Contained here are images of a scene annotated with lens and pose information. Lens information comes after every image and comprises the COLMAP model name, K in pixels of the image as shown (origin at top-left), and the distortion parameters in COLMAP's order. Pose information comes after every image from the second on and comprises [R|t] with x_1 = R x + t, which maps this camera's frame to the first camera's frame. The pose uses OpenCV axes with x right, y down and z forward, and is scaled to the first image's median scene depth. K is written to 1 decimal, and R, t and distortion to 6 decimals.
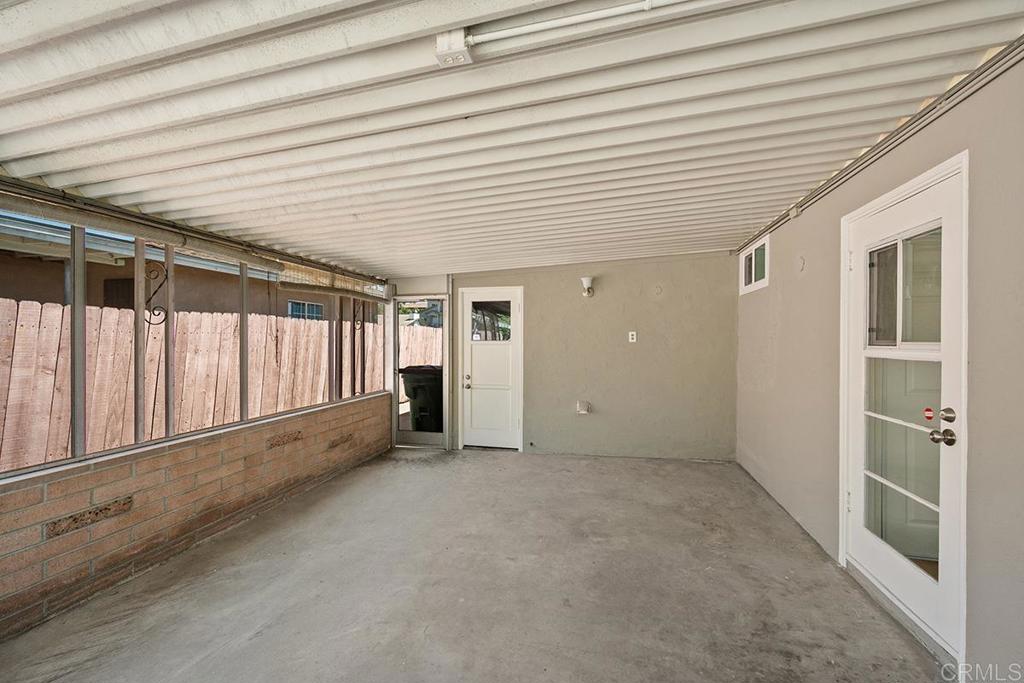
lens RADIAL K [[404.5, 0, 511.8], [0, 404.5, 343.8], [0, 0, 1]] dist [-0.000275, -0.000217]
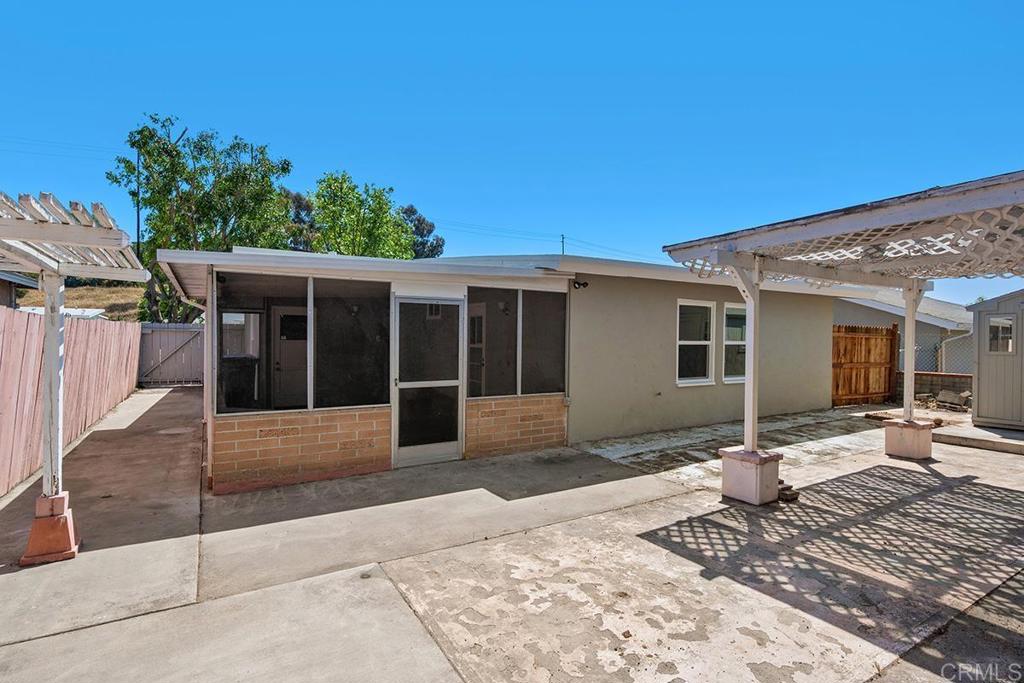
lens RADIAL K [[509.8, 0, 512.5], [0, 509.8, 345.1], [0, 0, 1]] dist [0.000971, 0.000651]
pose [[0.704212, -0.005161, 0.709971, -1.716238], [-0.006519, 0.999884, 0.013735, -0.041026], [-0.709960, -0.014300, 0.704097, -2.044346]]
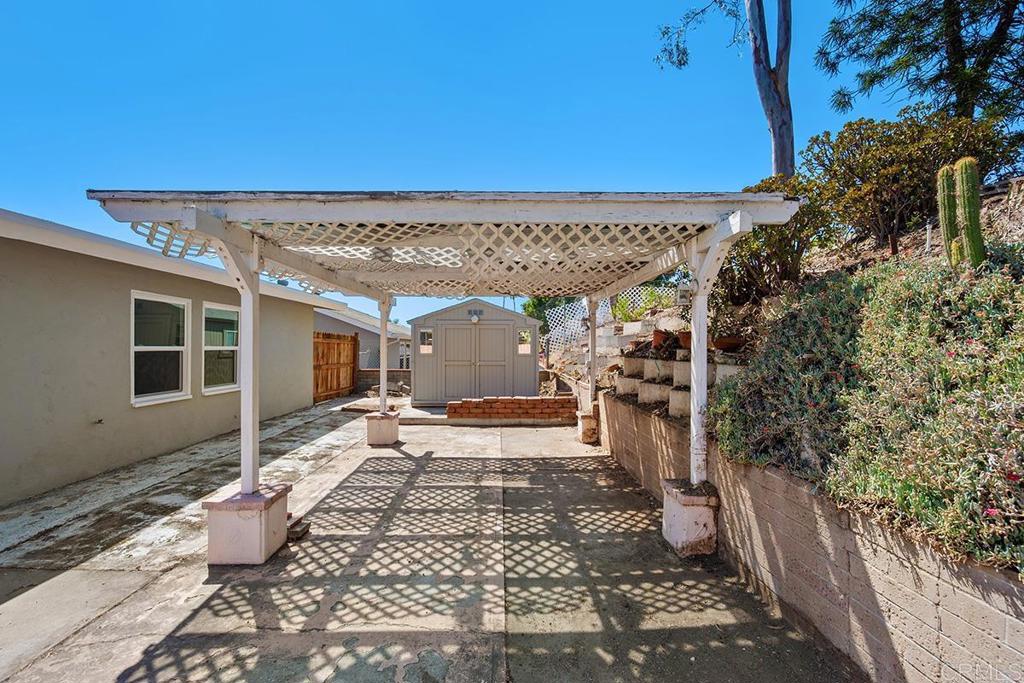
lens RADIAL K [[409.2, 0, 510.4], [0, 409.2, 351.5], [0, 0, 1]] dist [-0.001476, -0.000060]
pose [[-0.259450, -0.014229, 0.965652, -1.033858], [-0.007926, 0.999889, 0.012604, -0.044116], [-0.965724, -0.004383, -0.259534, -1.744999]]
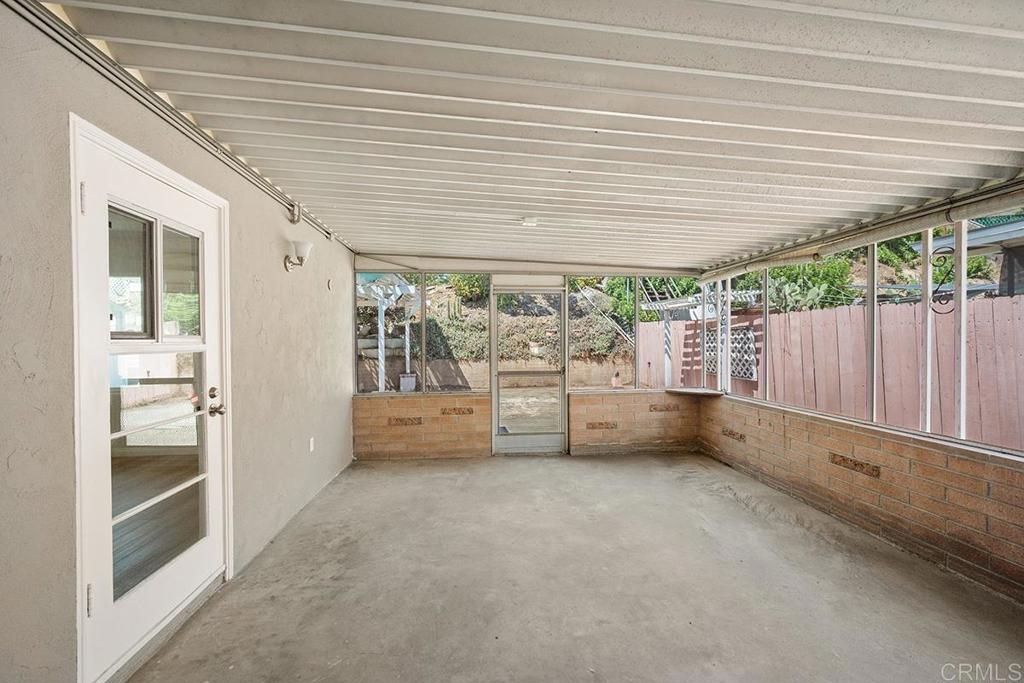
lens RADIAL K [[404.5, 0, 511.8], [0, 404.5, 343.8], [0, 0, 1]] dist [-0.000275, -0.000217]
pose [[-0.939833, 0.010078, -0.341486, 0.409894], [0.004767, 0.999854, 0.016389, 0.002934], [0.341602, 0.013775, -0.939744, 1.643283]]
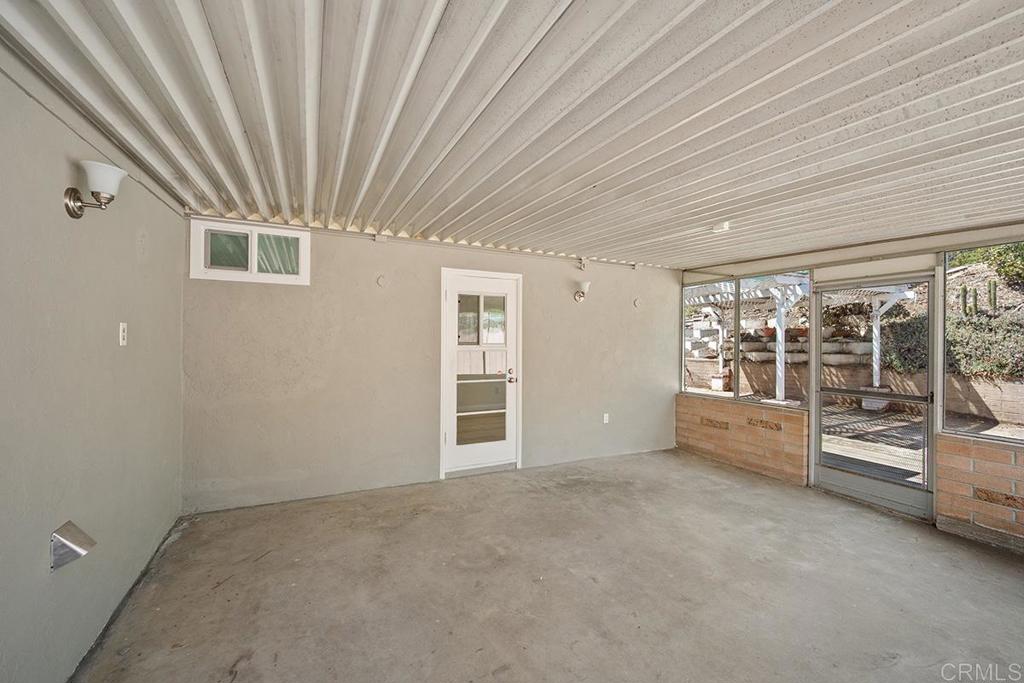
lens RADIAL K [[407.2, 0, 512.0], [0, 407.2, 341.5], [0, 0, 1]] dist [0.000565, 0.000209]
pose [[-0.649527, -0.004070, 0.760328, -0.589392], [0.000941, 0.999981, 0.006156, -0.020808], [-0.760338, 0.004714, -0.649510, 1.752577]]
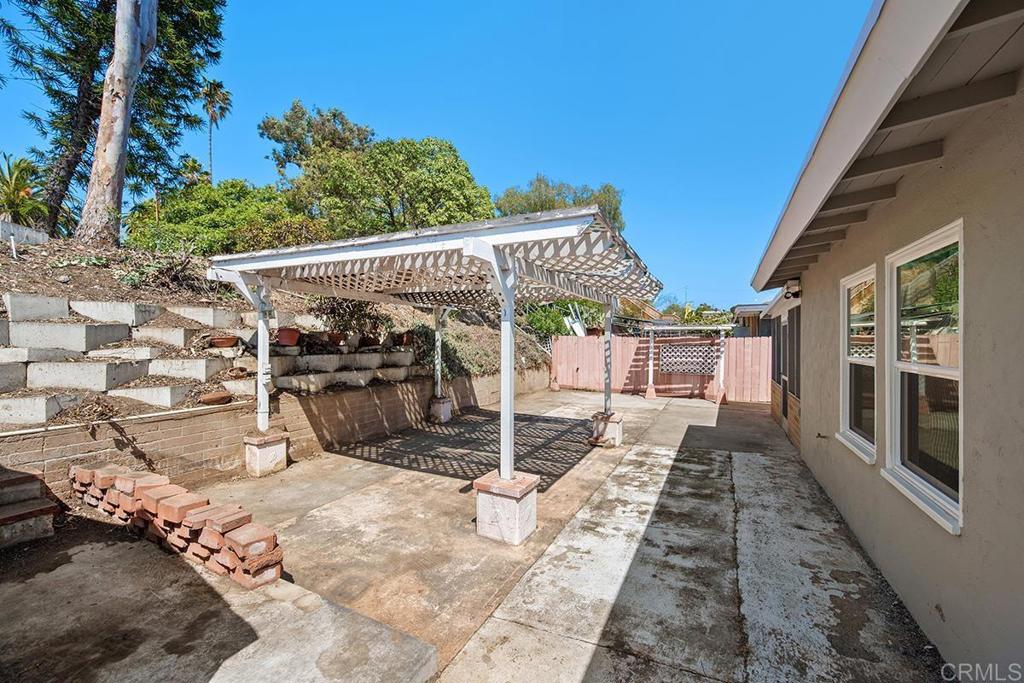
lens RADIAL K [[404.5, 0, 511.8], [0, 404.5, 343.8], [0, 0, 1]] dist [-0.000275, -0.000217]
pose [[-0.235380, 0.005645, -0.971887, 2.923556], [-0.005008, 0.999963, 0.007021, -0.075612], [0.971890, 0.006519, -0.235343, -1.315512]]
